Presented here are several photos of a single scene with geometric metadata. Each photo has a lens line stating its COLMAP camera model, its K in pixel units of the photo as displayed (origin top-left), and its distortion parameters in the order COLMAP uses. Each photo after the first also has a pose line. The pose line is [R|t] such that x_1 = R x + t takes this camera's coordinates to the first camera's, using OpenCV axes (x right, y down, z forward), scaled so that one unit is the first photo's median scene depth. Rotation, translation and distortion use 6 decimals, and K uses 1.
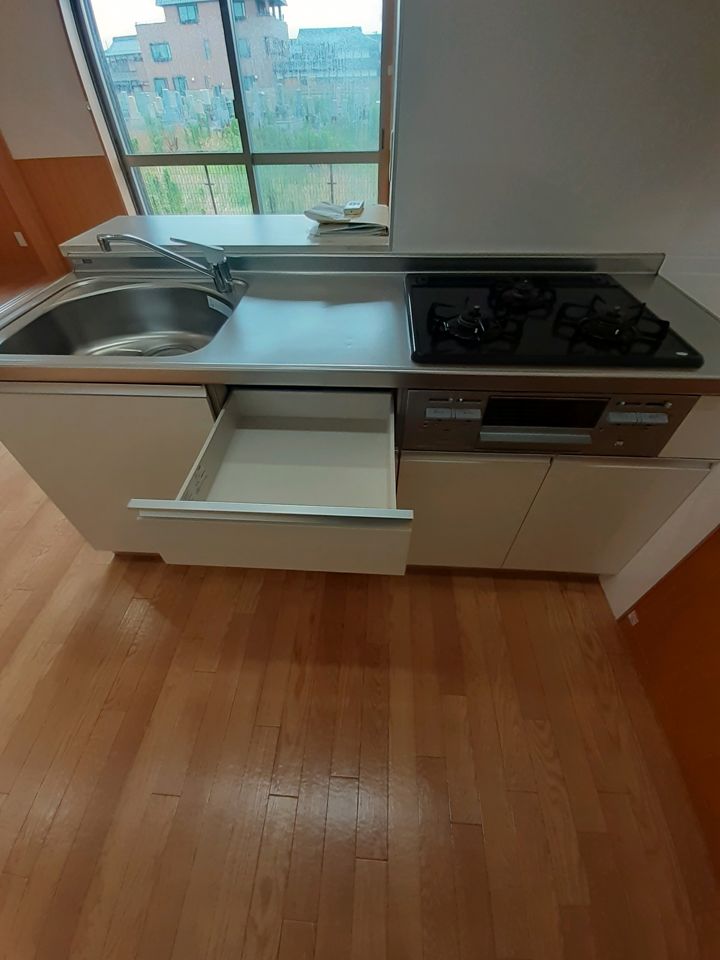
lens RADIAL K [[369.0, 0, 352.0], [0, 369.0, 476.0], [0, 0, 1]] dist [-0.009656, -0.007093]
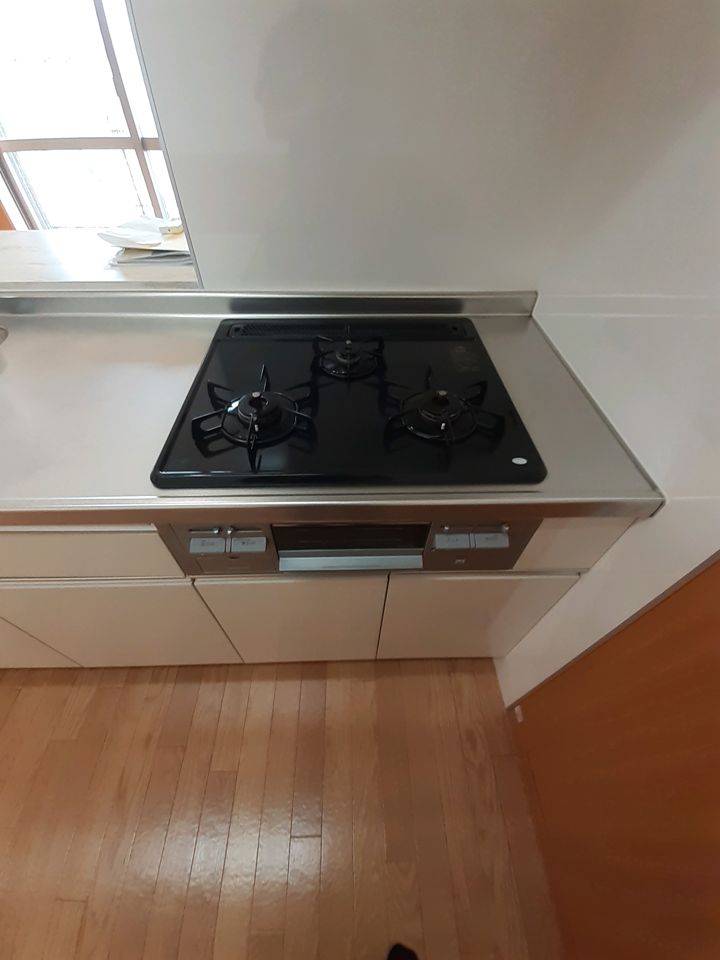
lens RADIAL K [[369.0, 0, 352.0], [0, 369.0, 476.0], [0, 0, 1]] dist [-0.009656, -0.007093]
pose [[0.994777, -0.046099, 0.091065, 0.345440], [0.043340, 0.998546, 0.032048, -0.239338], [-0.092410, -0.027934, 0.995329, 0.197773]]
